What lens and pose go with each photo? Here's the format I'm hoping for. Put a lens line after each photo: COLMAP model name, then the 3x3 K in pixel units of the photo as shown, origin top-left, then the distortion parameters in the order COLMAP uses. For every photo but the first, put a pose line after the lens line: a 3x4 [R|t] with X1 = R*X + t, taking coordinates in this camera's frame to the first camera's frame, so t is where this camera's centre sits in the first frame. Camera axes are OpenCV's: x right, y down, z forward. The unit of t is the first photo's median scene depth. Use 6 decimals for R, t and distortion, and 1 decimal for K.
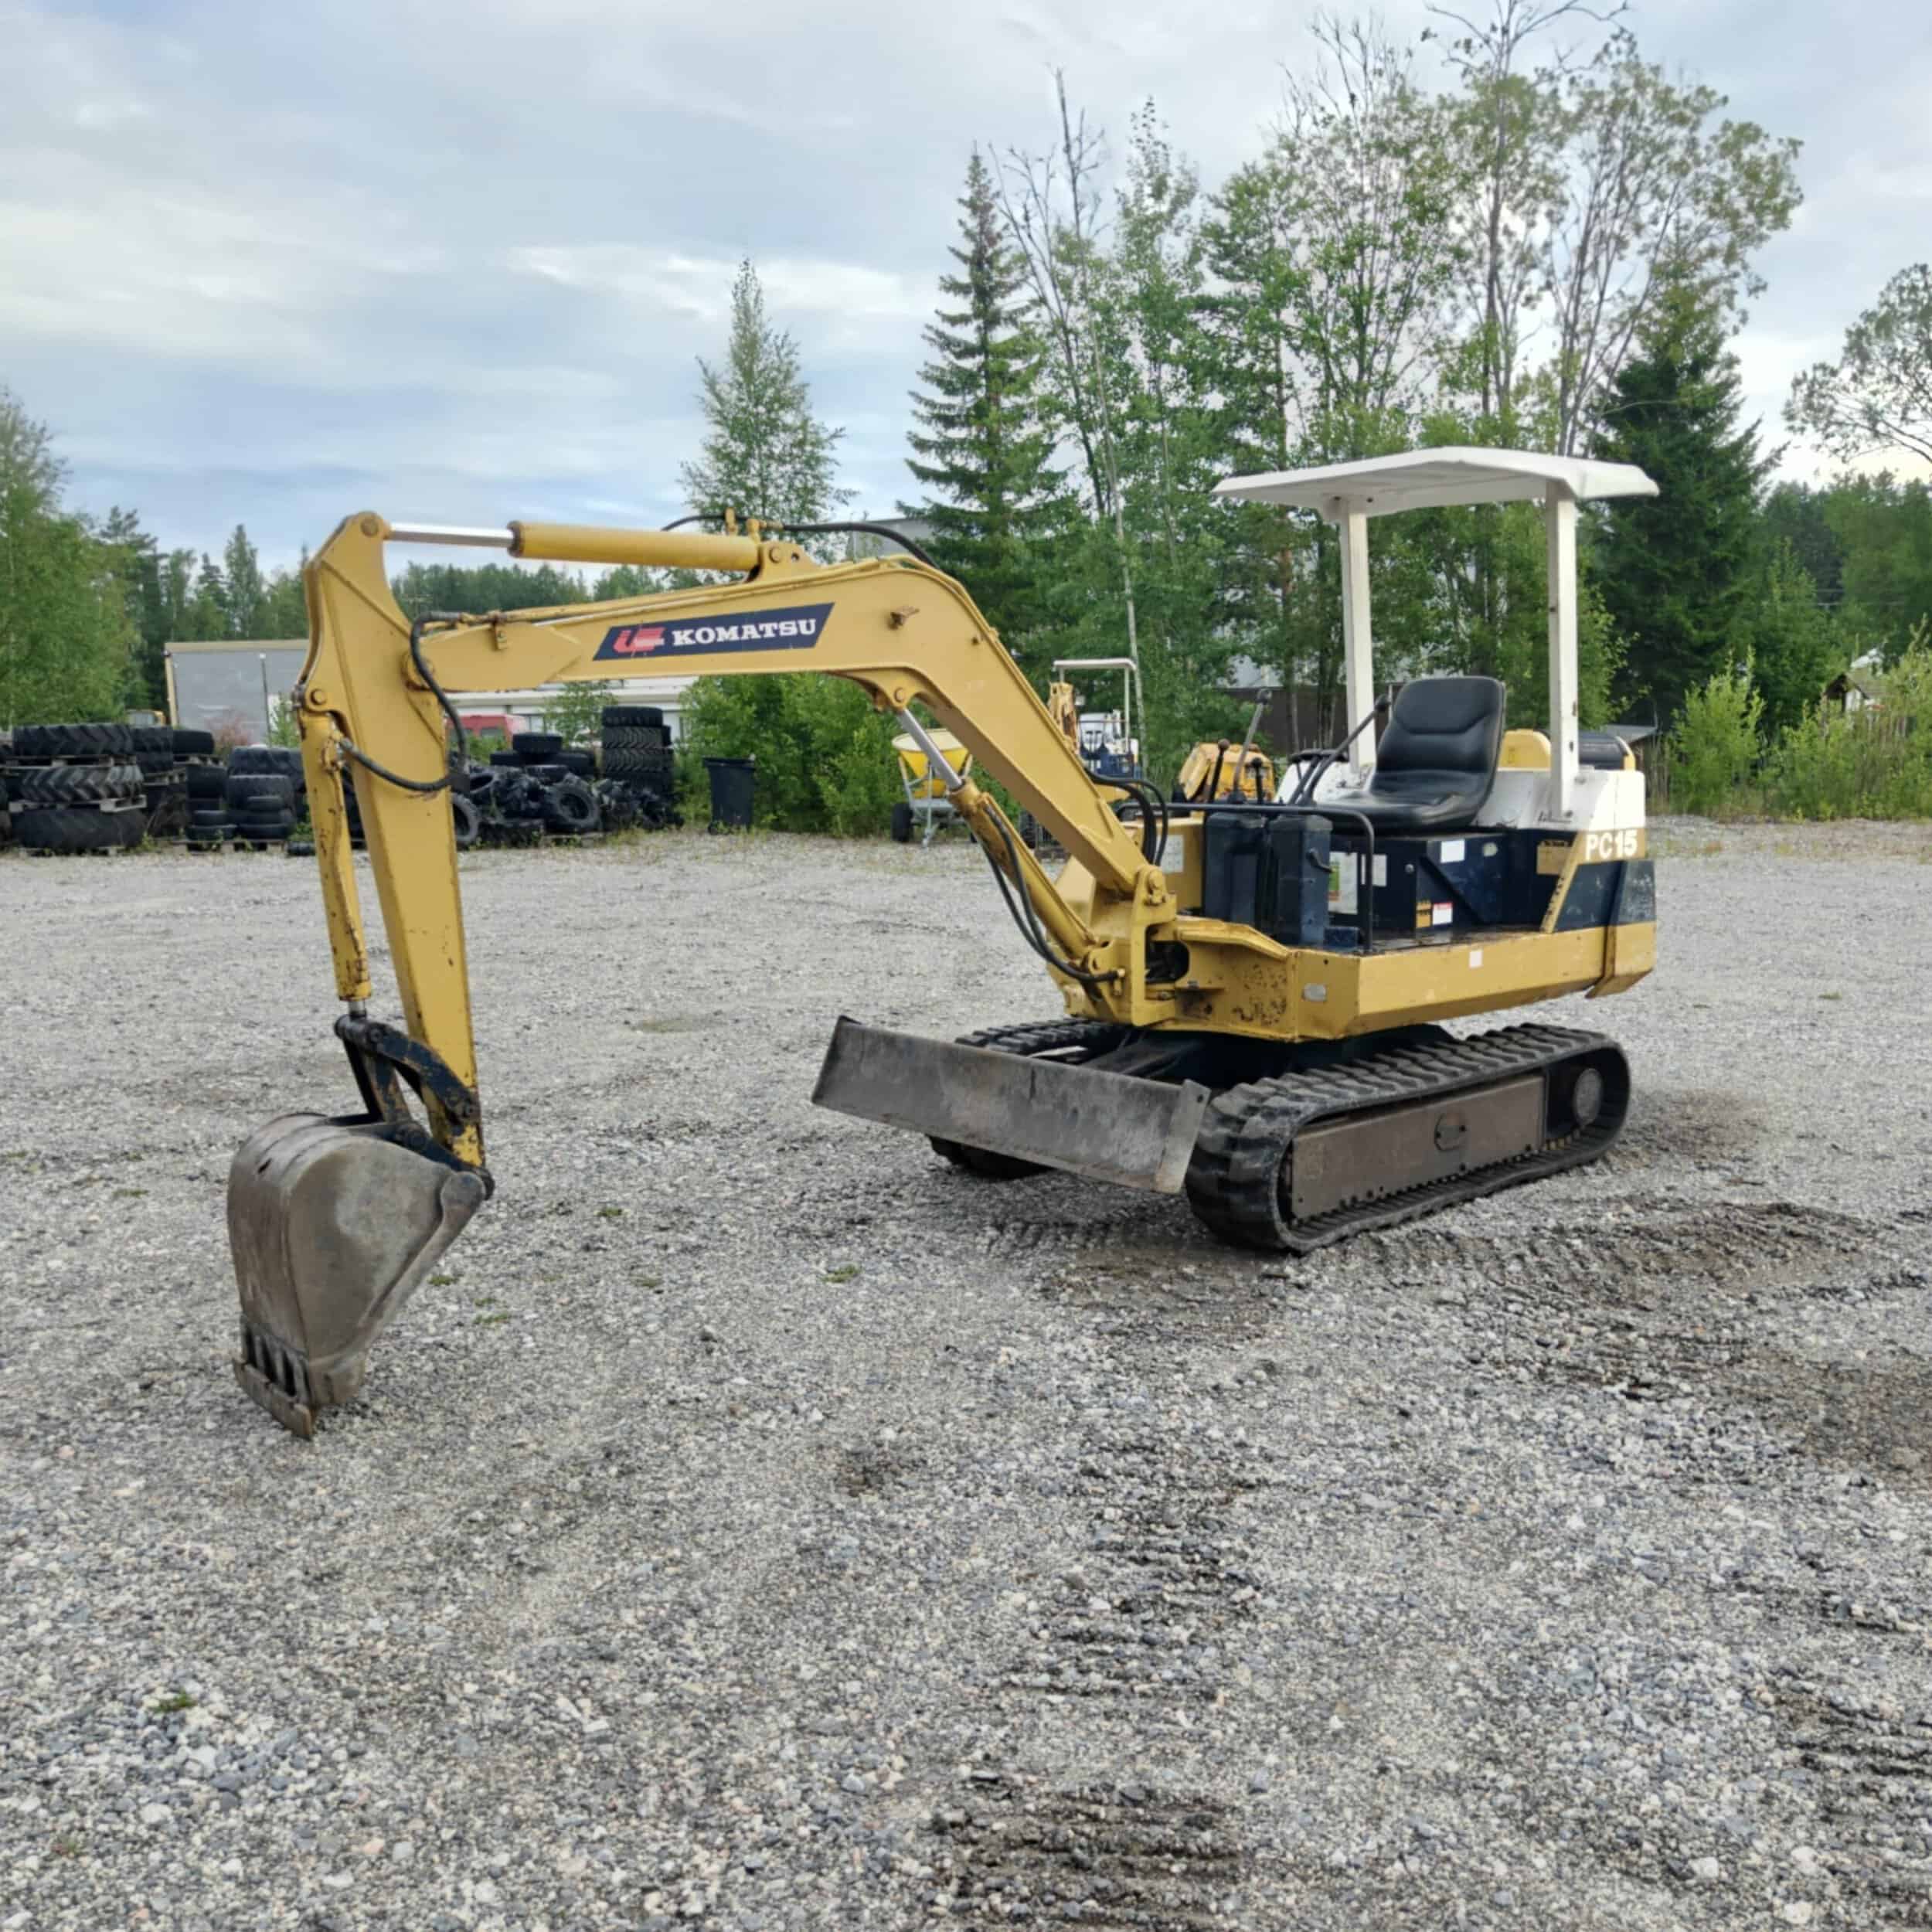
lens RADIAL K [[1812.1, 0, 980.7], [0, 1812.1, 986.4], [0, 0, 1]] dist [0.005438, 0.005223]
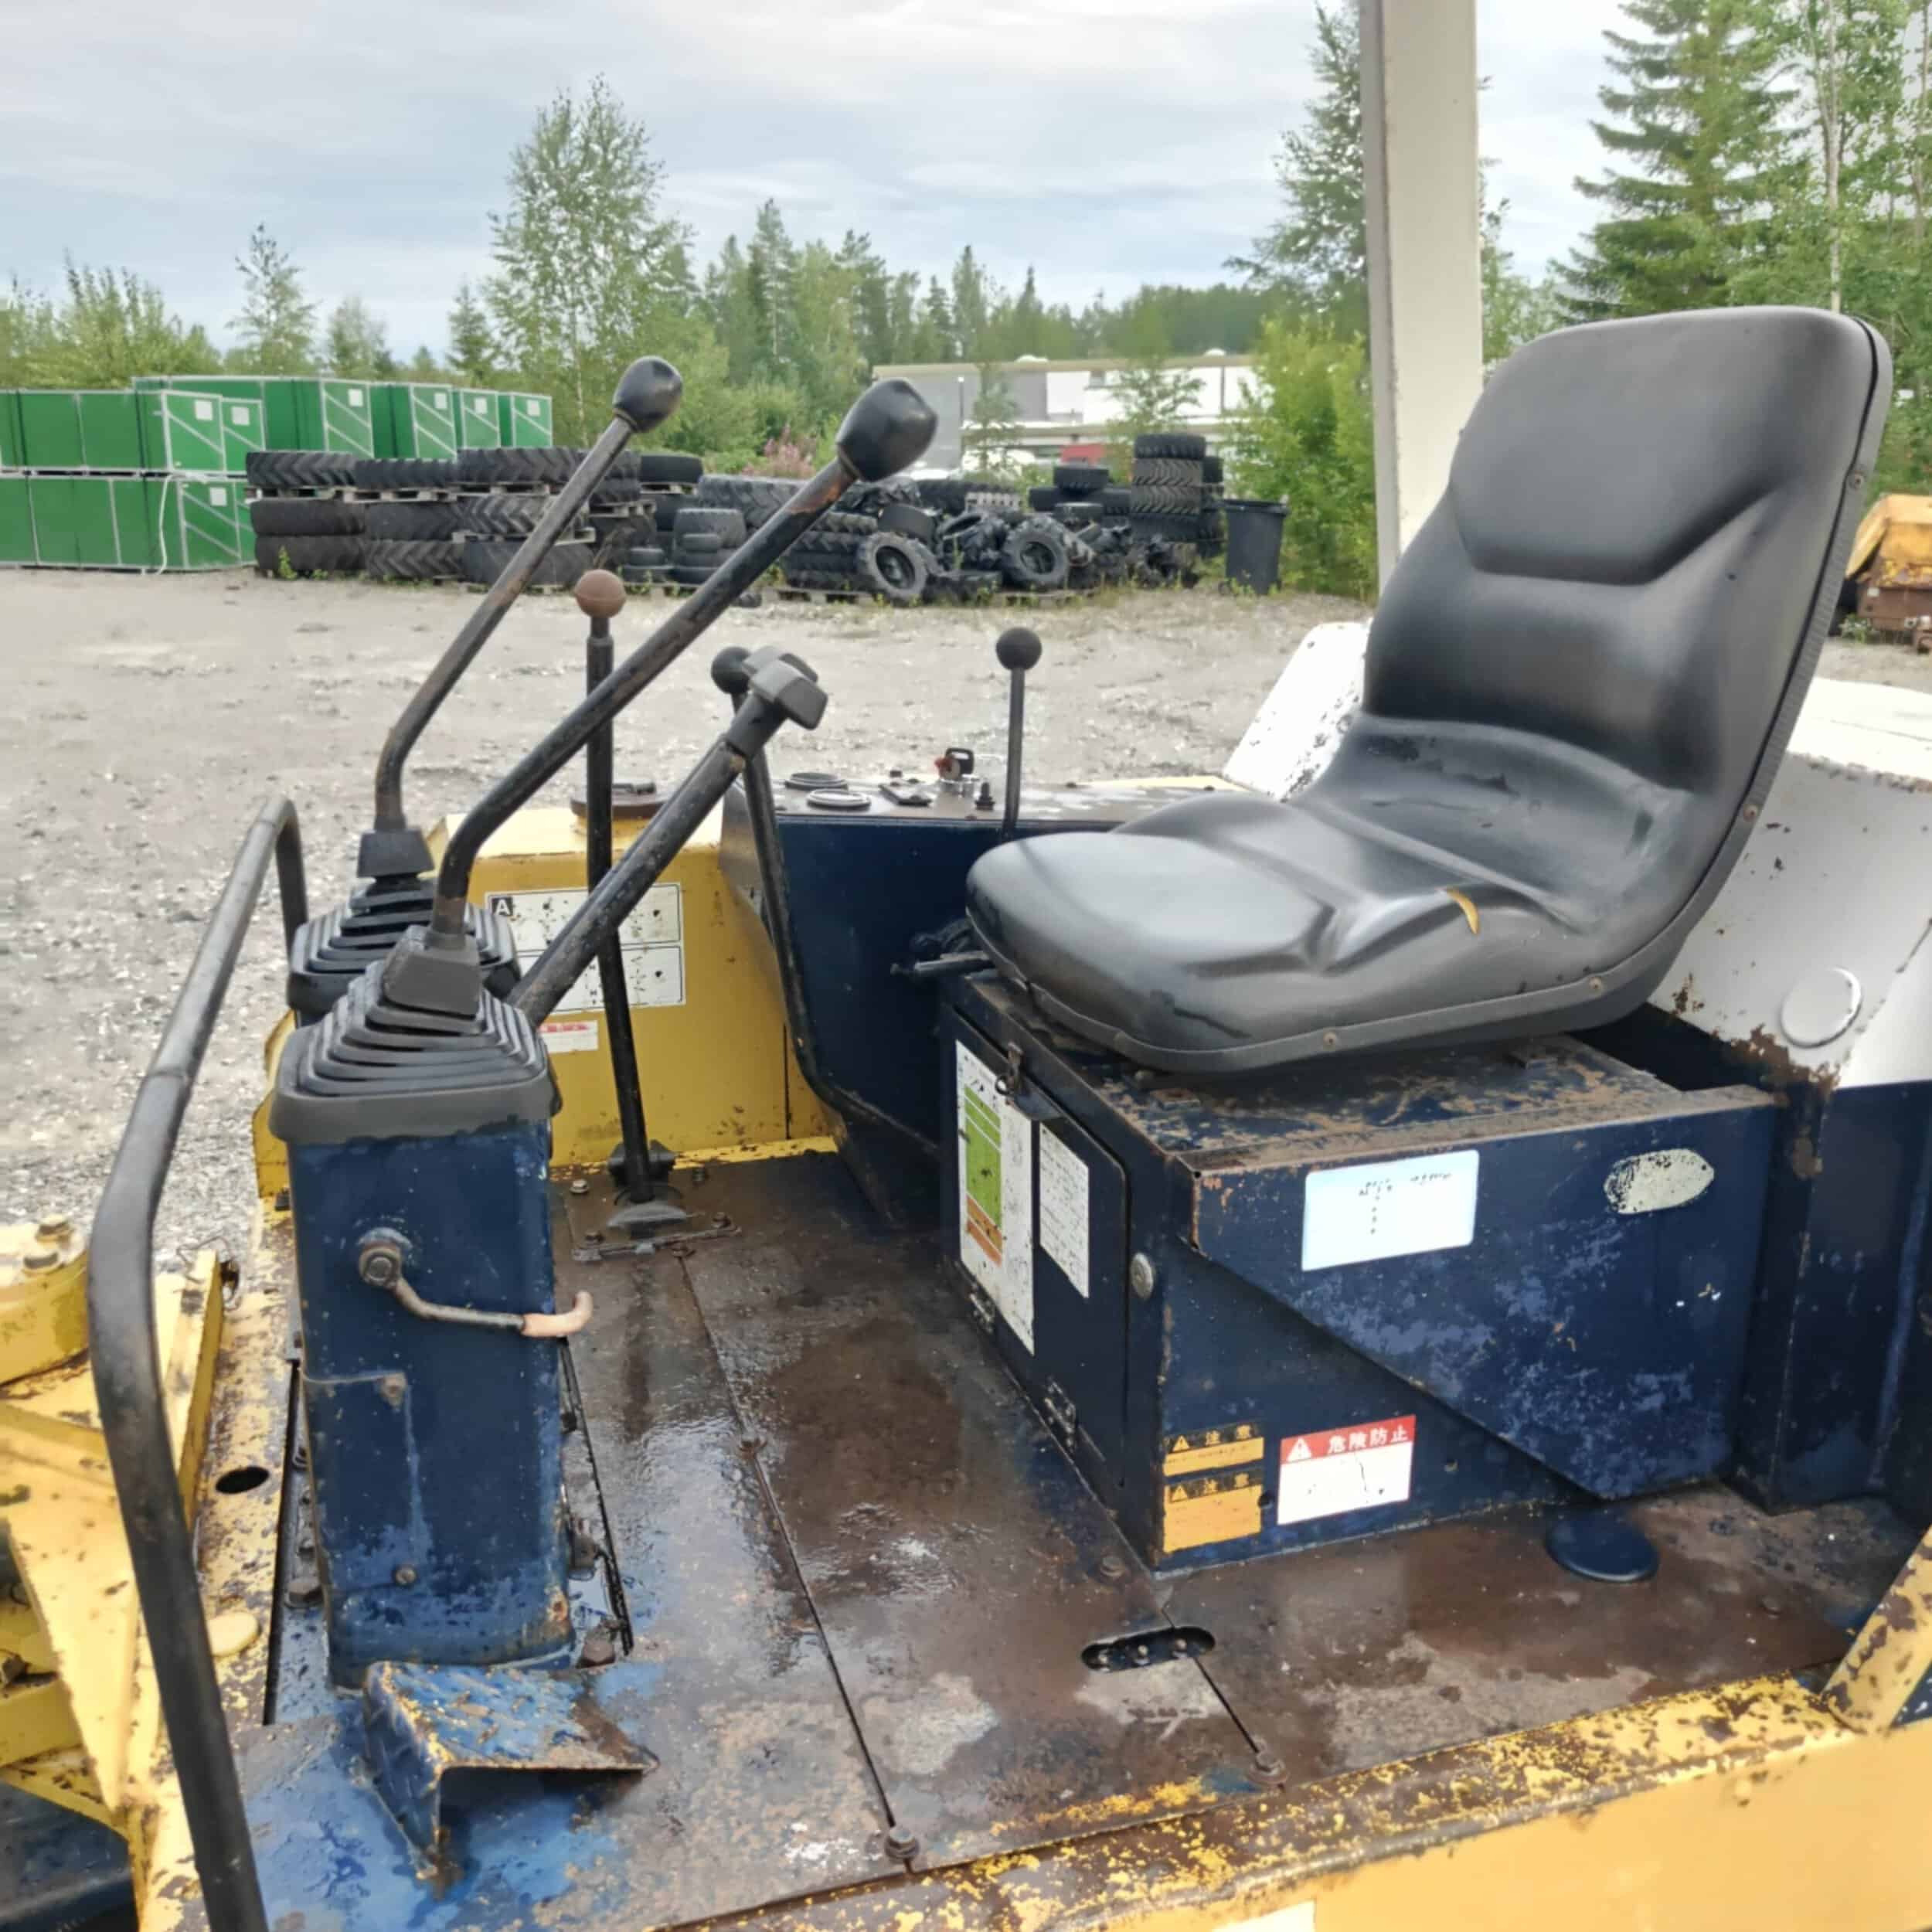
lens RADIAL K [[1818.2, 0, 996.8], [0, 1818.2, 938.4], [0, 0, 1]] dist [0.020810, -0.021928]
pose [[0.926809, 0.111619, -0.358562, 0.077550], [-0.069342, 0.989254, 0.128716, -0.034045], [0.369076, -0.094432, 0.924589, 0.215925]]
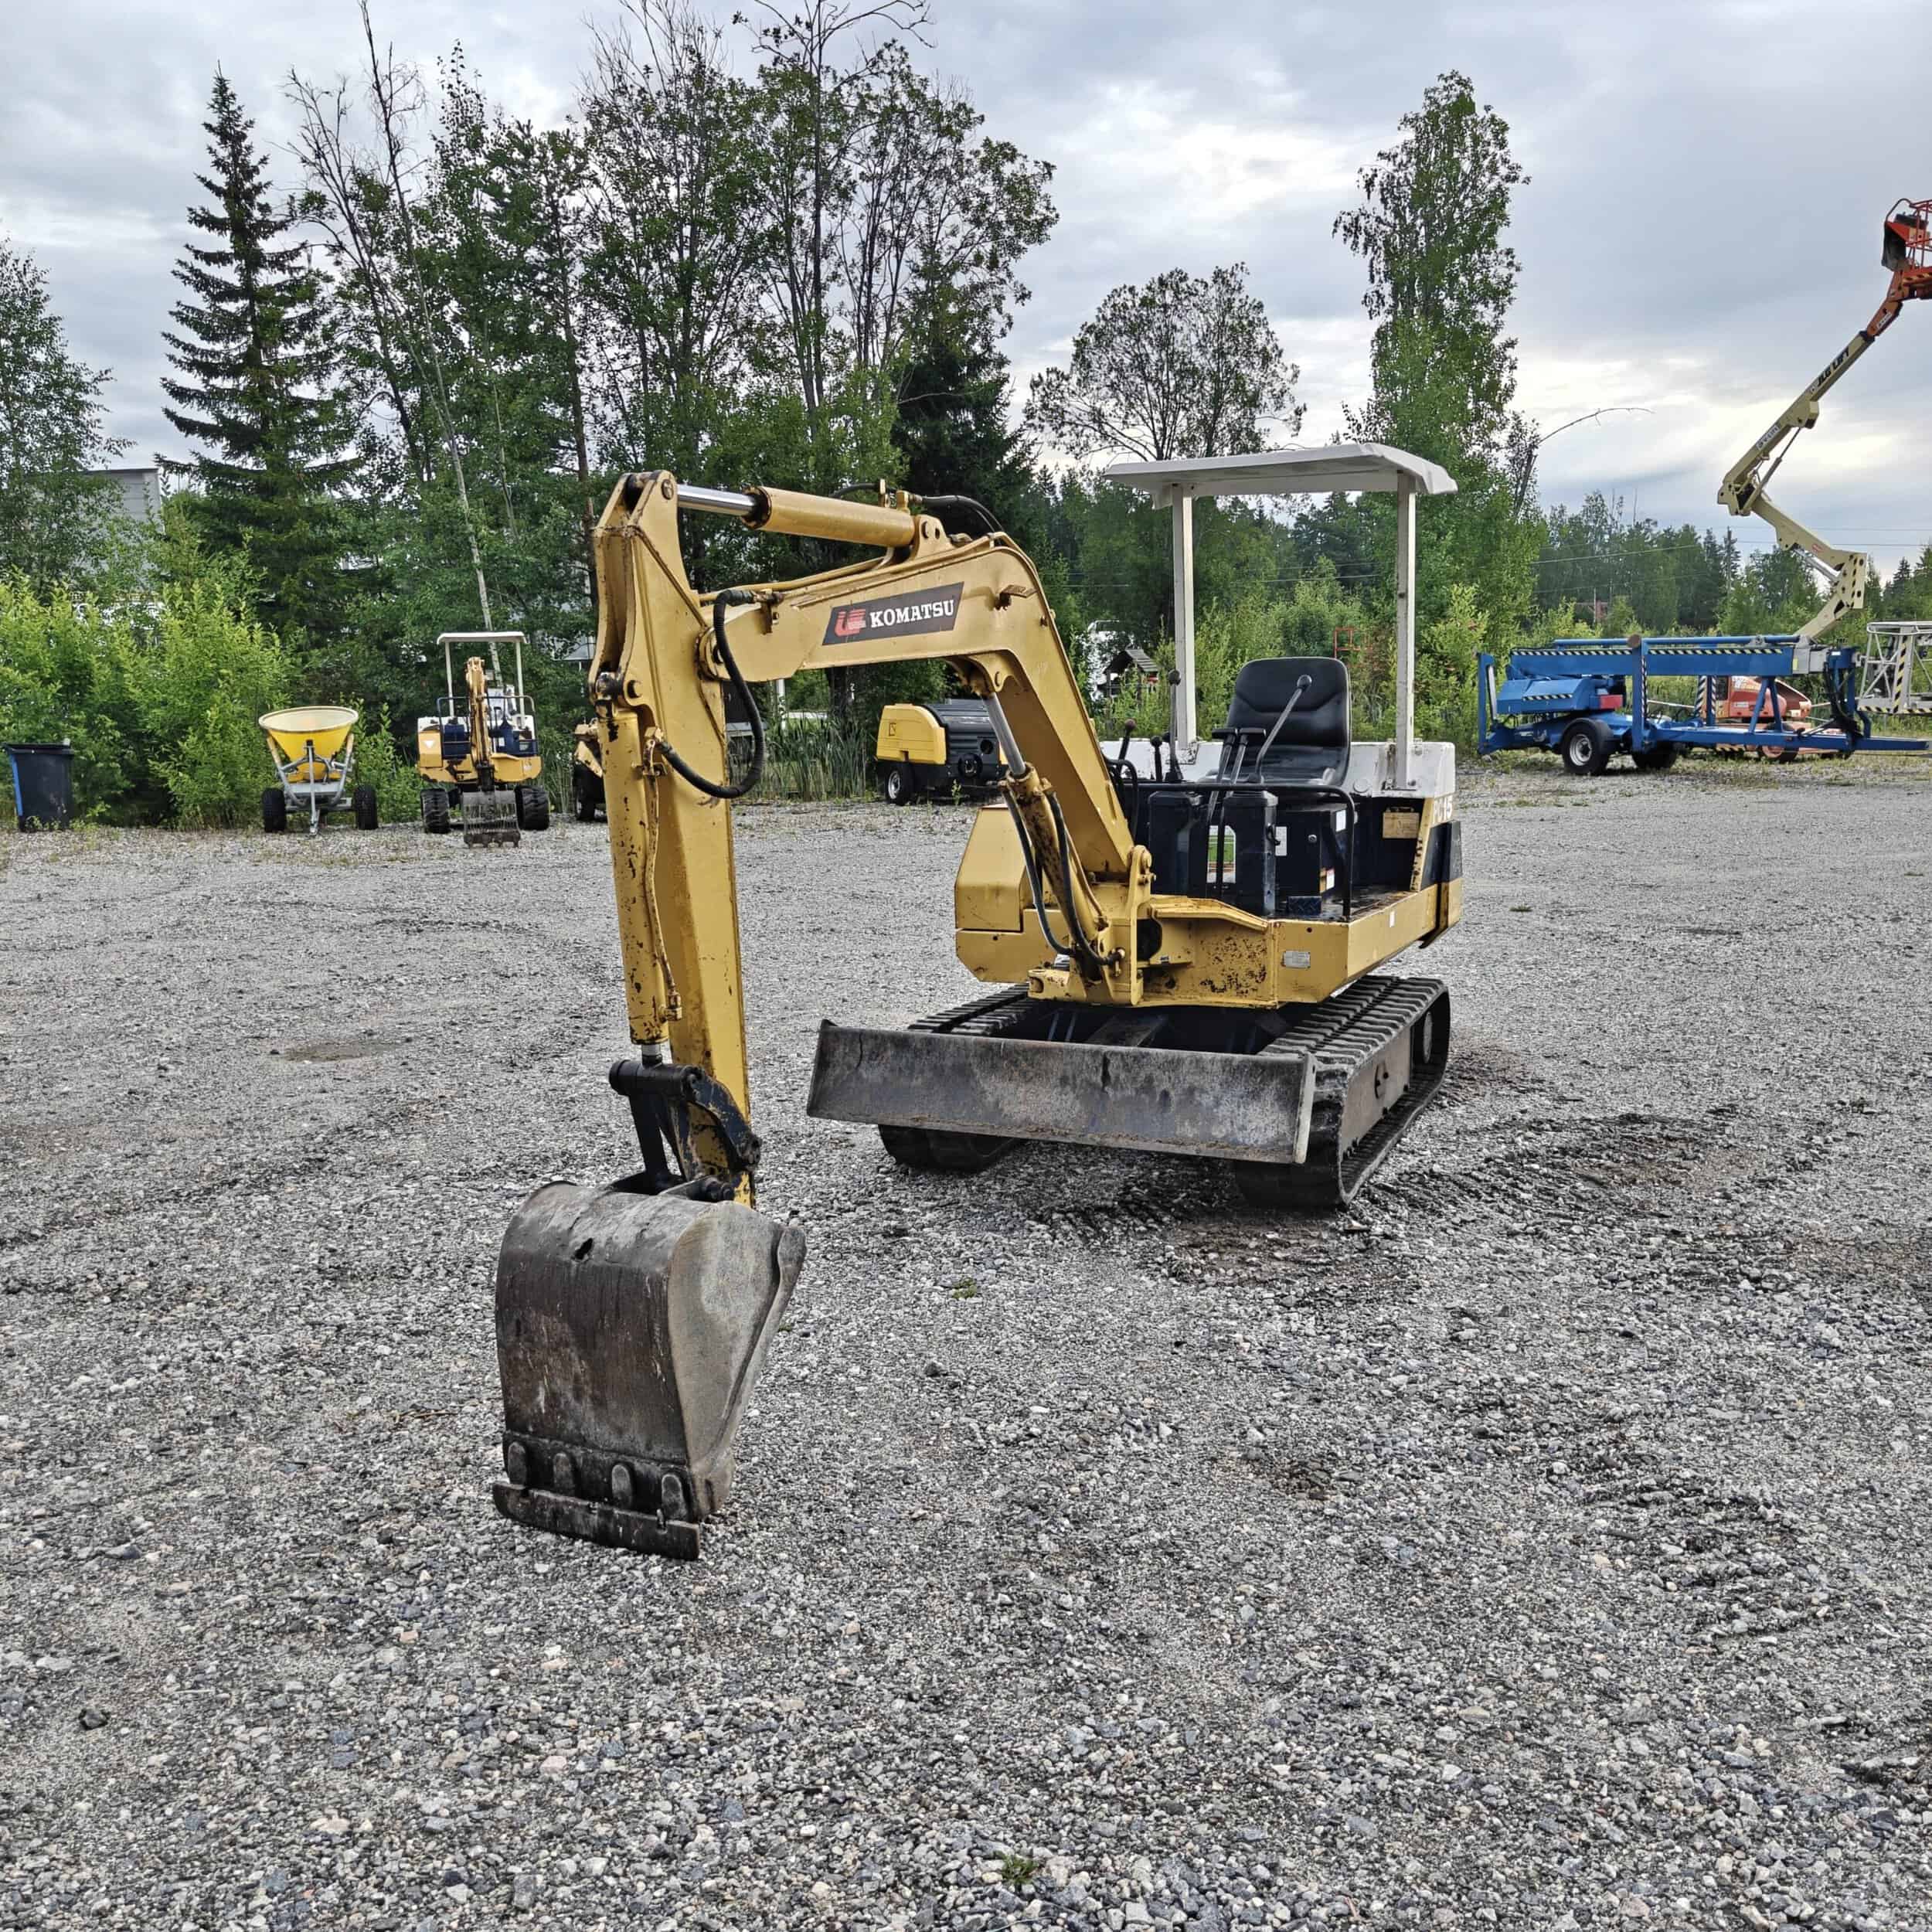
lens RADIAL K [[1798.5, 0, 975.1], [0, 1798.5, 982.5], [0, 0, 1]] dist [0.020468, -0.027095]
pose [[0.911838, -0.073926, 0.403839, -0.099237], [0.068501, 0.997261, 0.027888, -0.006171], [-0.404794, 0.002234, 0.914405, 0.029303]]
